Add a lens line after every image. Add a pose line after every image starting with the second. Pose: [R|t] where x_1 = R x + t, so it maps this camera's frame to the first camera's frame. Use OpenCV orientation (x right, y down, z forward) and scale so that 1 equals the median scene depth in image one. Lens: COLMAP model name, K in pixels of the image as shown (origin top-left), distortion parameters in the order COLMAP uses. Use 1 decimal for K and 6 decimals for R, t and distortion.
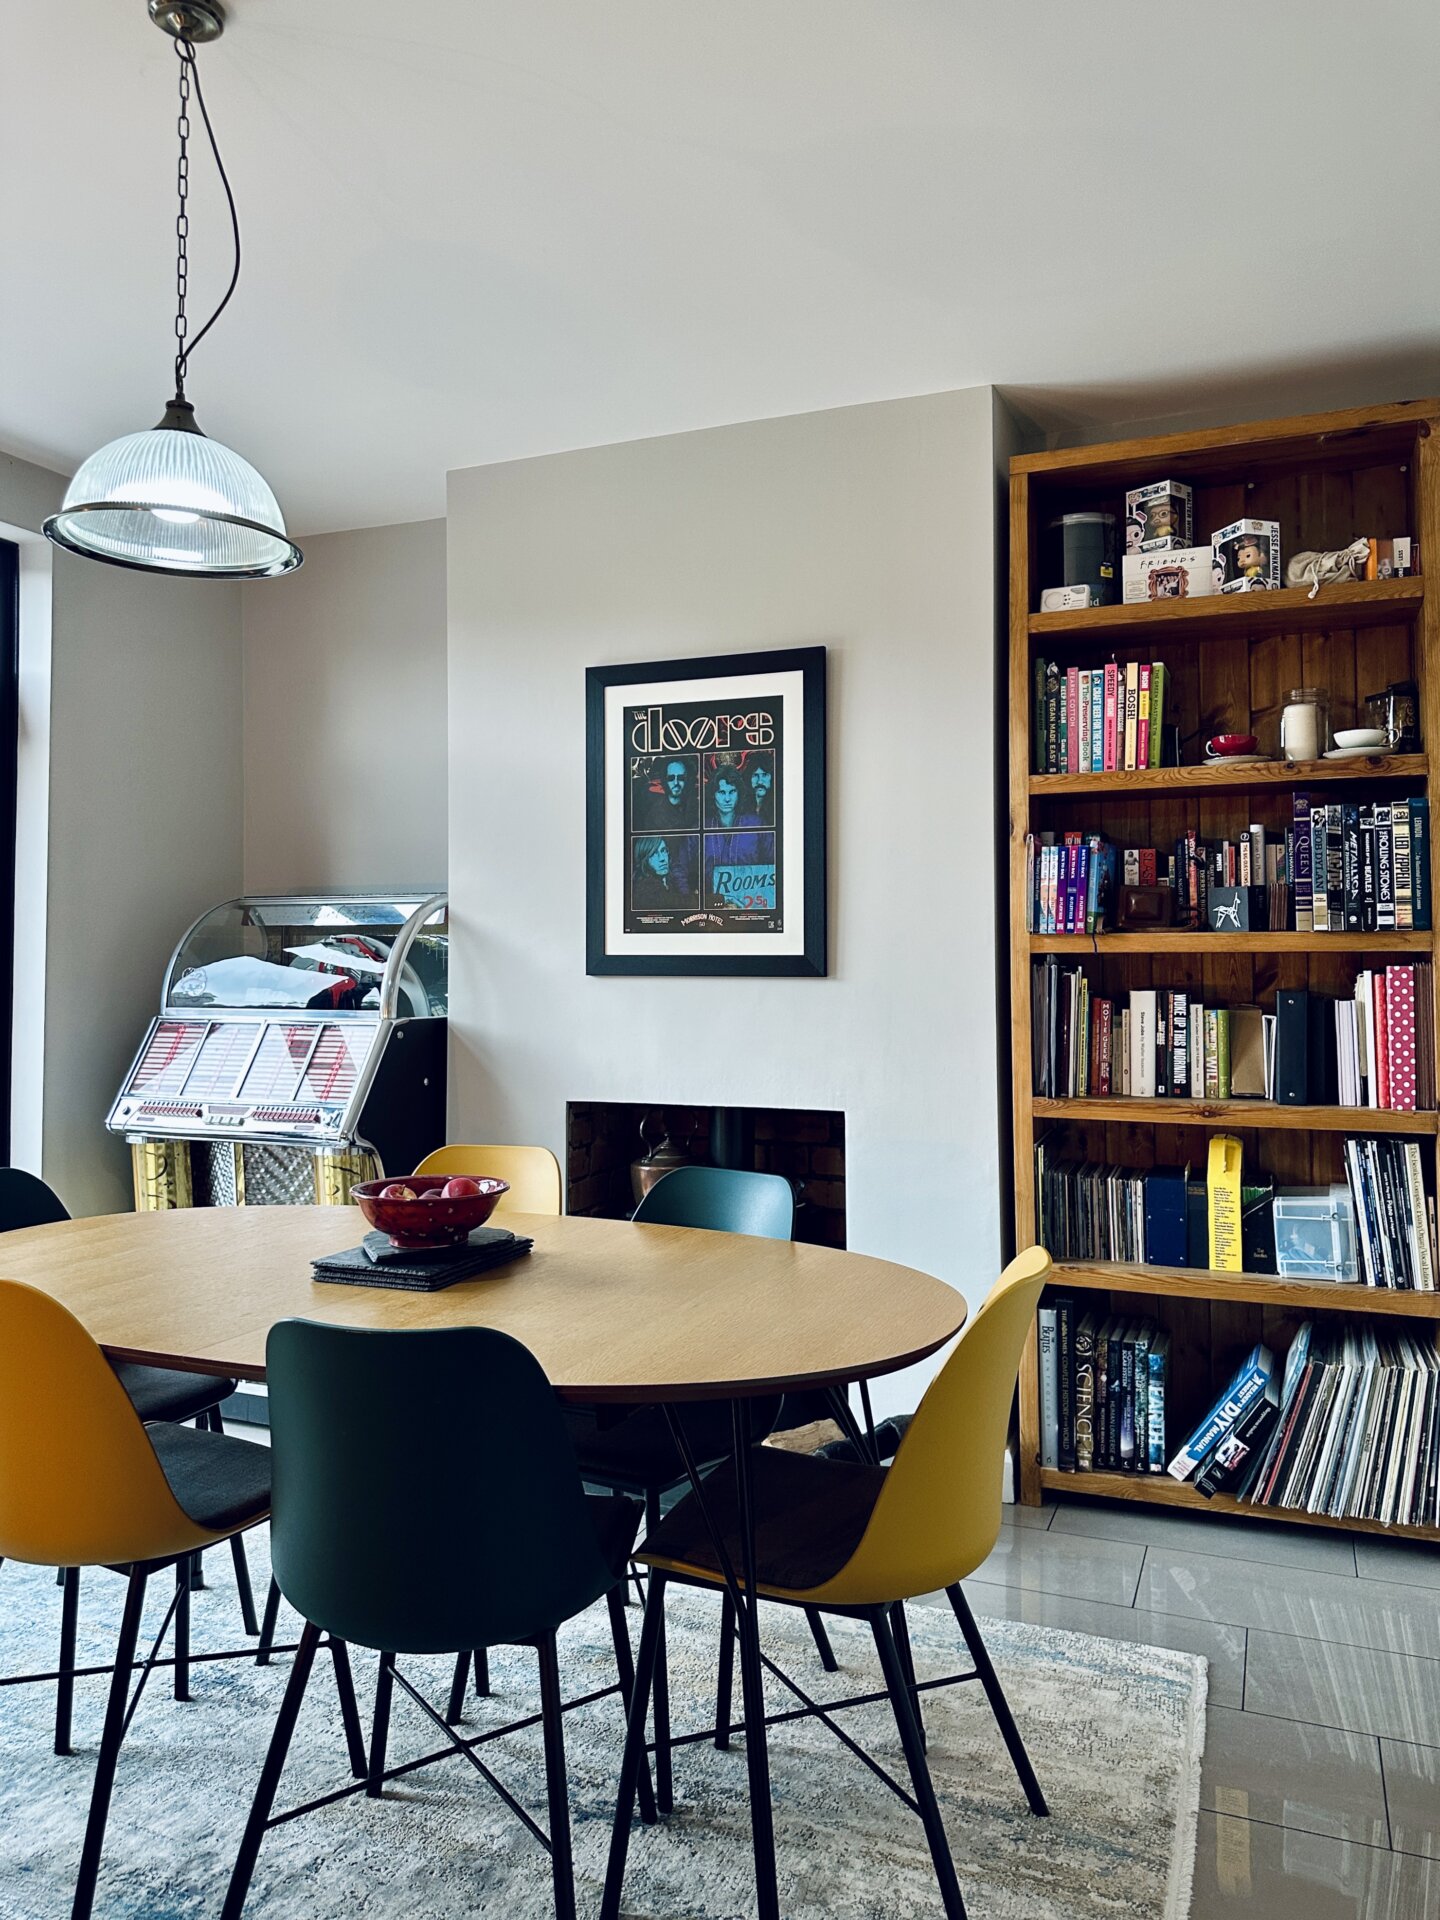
lens RADIAL K [[1404.4, 0, 688.5], [0, 1404.4, 912.1], [0, 0, 1]] dist [0.095848, -0.131896]
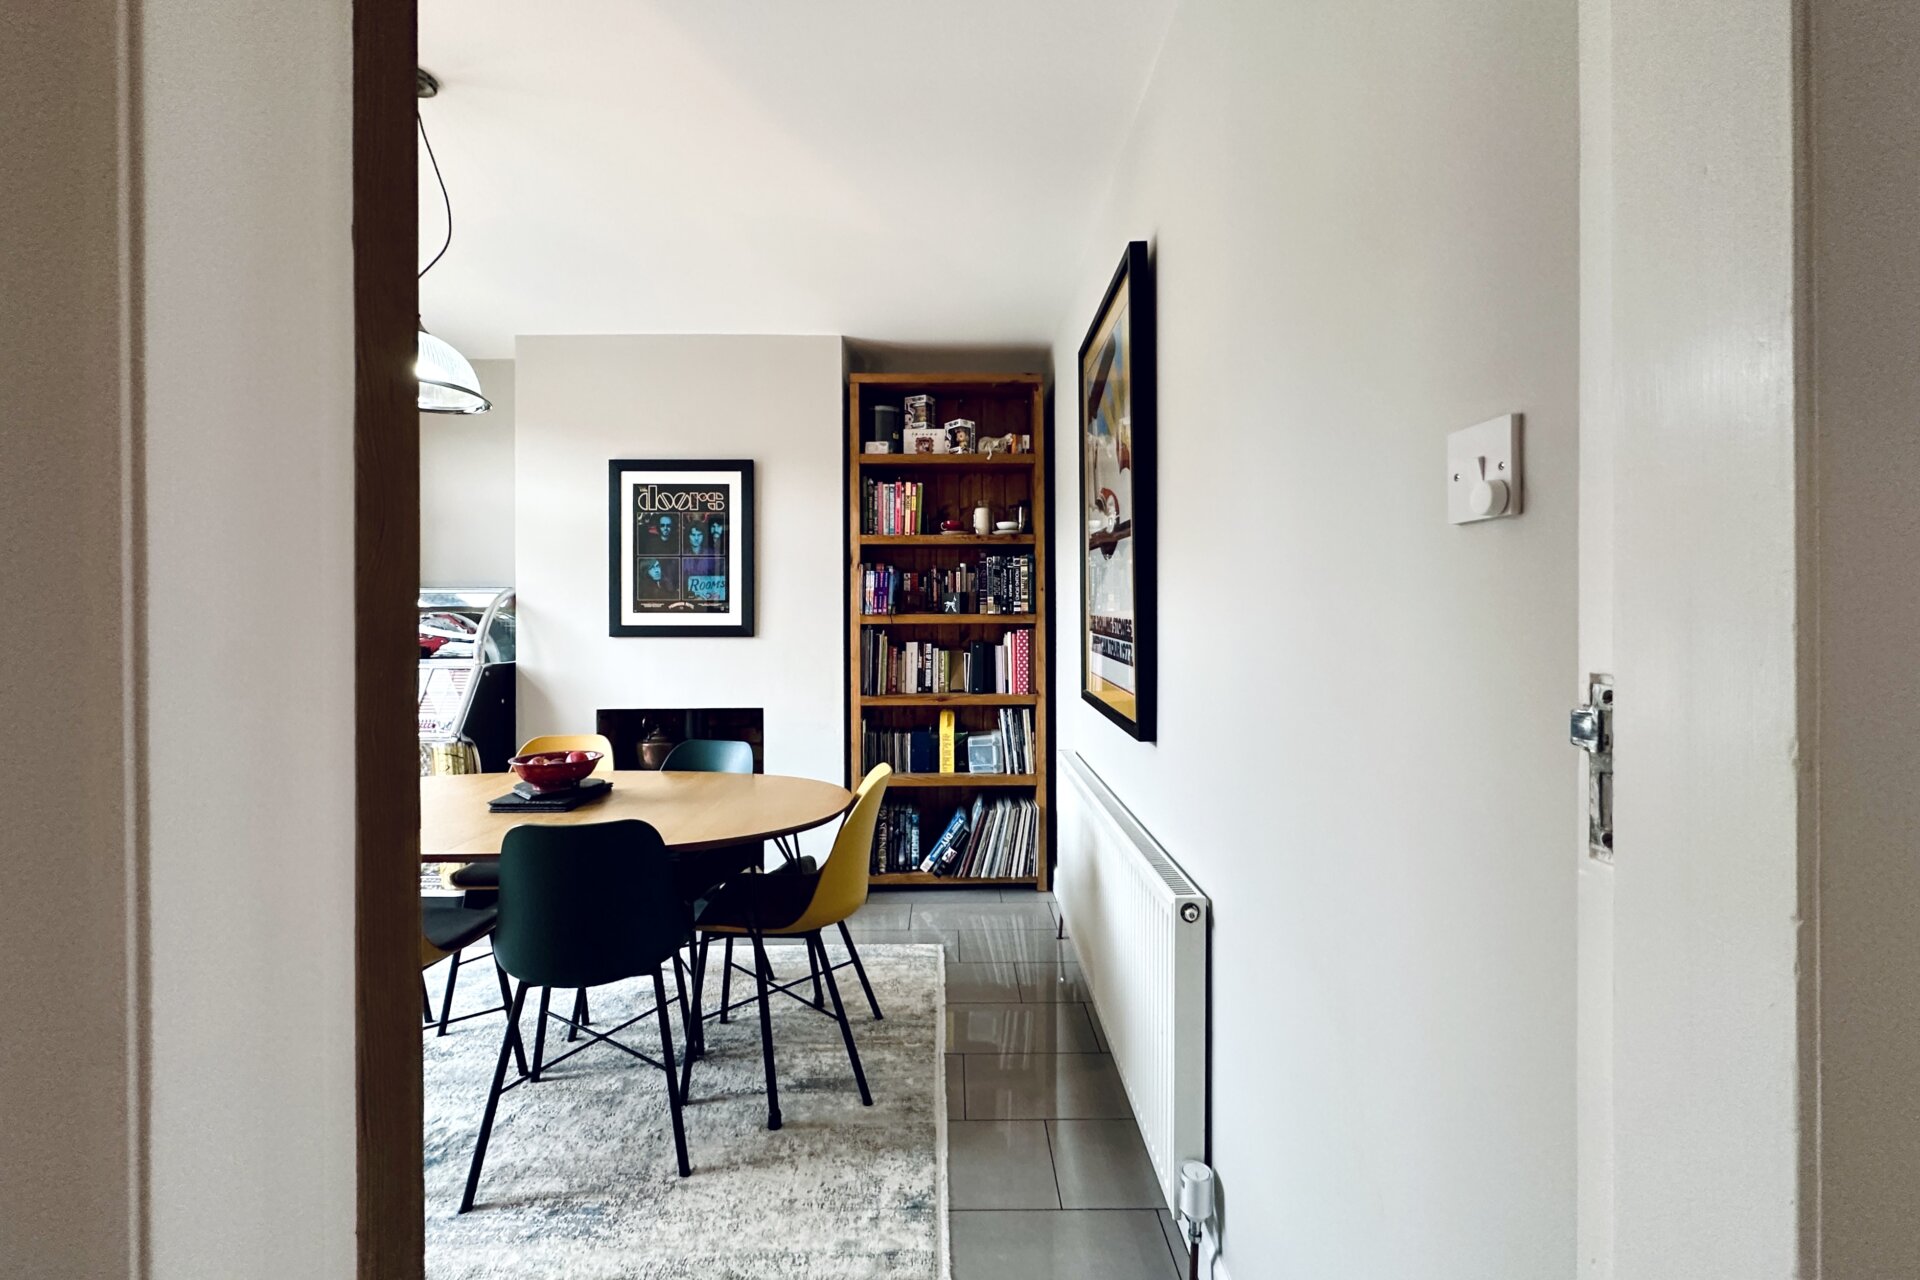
lens RADIAL K [[819.3, 0, 963.3], [0, 819.3, 618.2], [0, 0, 1]] dist [-0.000395, -0.000319]
pose [[0.914708, 0.000121, 0.404115, -0.094186], [-0.012994, 0.999492, 0.029111, -0.015087], [-0.403906, -0.031879, 0.914245, -0.120626]]
